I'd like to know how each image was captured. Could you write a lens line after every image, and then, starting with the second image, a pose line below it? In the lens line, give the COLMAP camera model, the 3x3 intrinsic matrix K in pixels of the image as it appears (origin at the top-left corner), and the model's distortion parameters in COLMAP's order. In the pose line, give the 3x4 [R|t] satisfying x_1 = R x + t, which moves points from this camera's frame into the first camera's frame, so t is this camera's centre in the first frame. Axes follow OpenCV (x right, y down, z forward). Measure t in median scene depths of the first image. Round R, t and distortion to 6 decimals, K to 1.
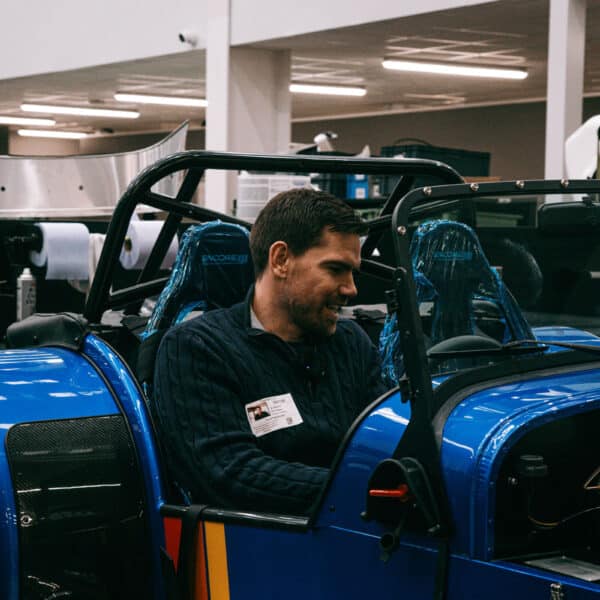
lens RADIAL K [[1628.1, 0, 301.4], [0, 1628.1, 299.1], [0, 0, 1]] dist [0.288754, -0.148266]
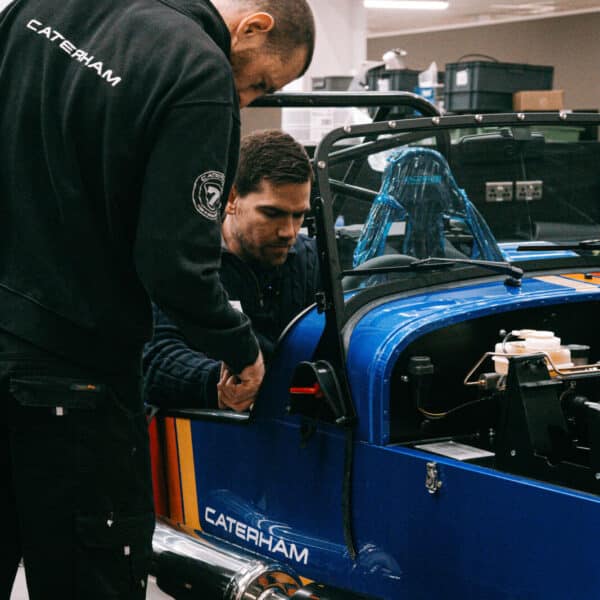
lens RADIAL K [[1628.1, 0, 301.4], [0, 1628.1, 299.1], [0, 0, 1]] dist [0.288754, -0.148266]
pose [[0.997178, -0.013610, -0.073832, 0.085597], [0.017571, 0.998426, 0.053270, -0.005846], [0.072991, -0.054417, 0.995847, -0.101162]]
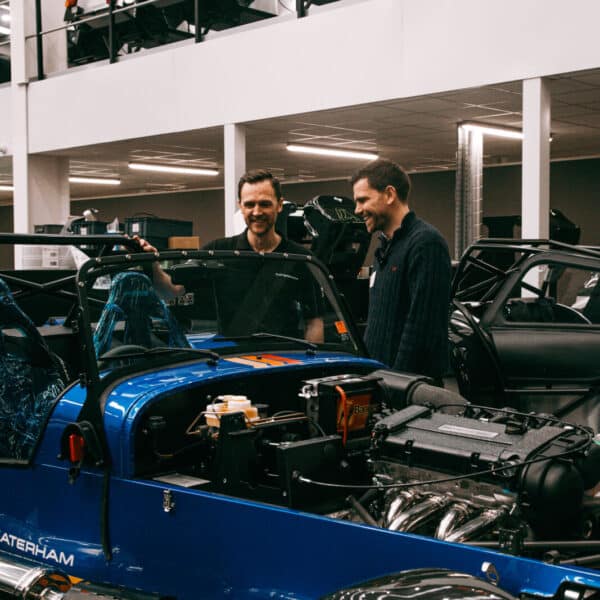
lens RADIAL K [[1018.8, 0, 300.5], [0, 1018.8, 304.2], [0, 0, 1]] dist [0.052709, 0.116425]
pose [[0.980177, -0.024273, 0.196631, 0.049257], [0.024929, 0.999689, -0.000861, -0.009855], [-0.196549, 0.005745, 0.980477, -0.041604]]
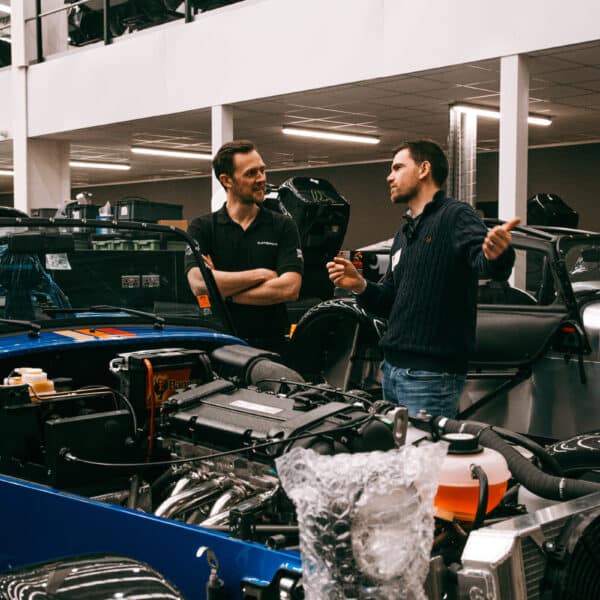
lens RADIAL K [[1018.8, 0, 300.5], [0, 1018.8, 304.2], [0, 0, 1]] dist [0.052709, 0.116425]
pose [[0.988479, -0.017125, 0.150385, 0.200487], [0.016266, 0.999844, 0.006938, 0.006878], [-0.150480, -0.004412, 0.988603, -0.024042]]
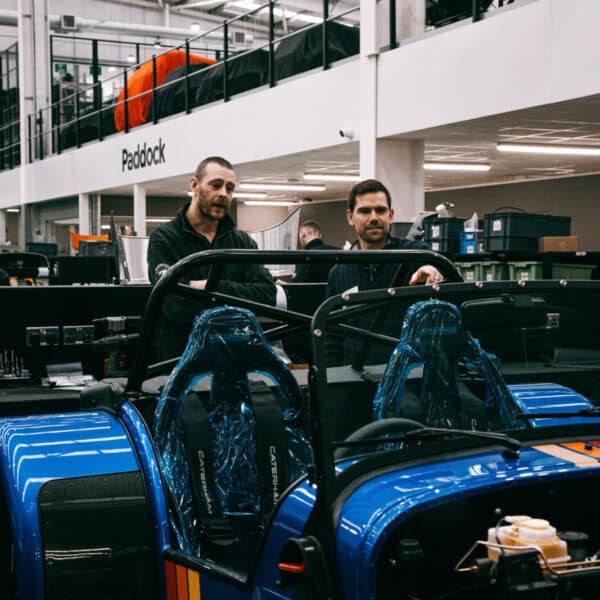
lens RADIAL K [[1197.9, 0, 298.0], [0, 1197.9, 308.0], [0, 0, 1]] dist [0.085579, 0.184234]
pose [[0.988861, -0.009027, -0.148570, 0.113720], [0.008099, 0.999944, -0.006852, -0.035452], [0.148623, 0.005572, 0.988878, 0.103629]]
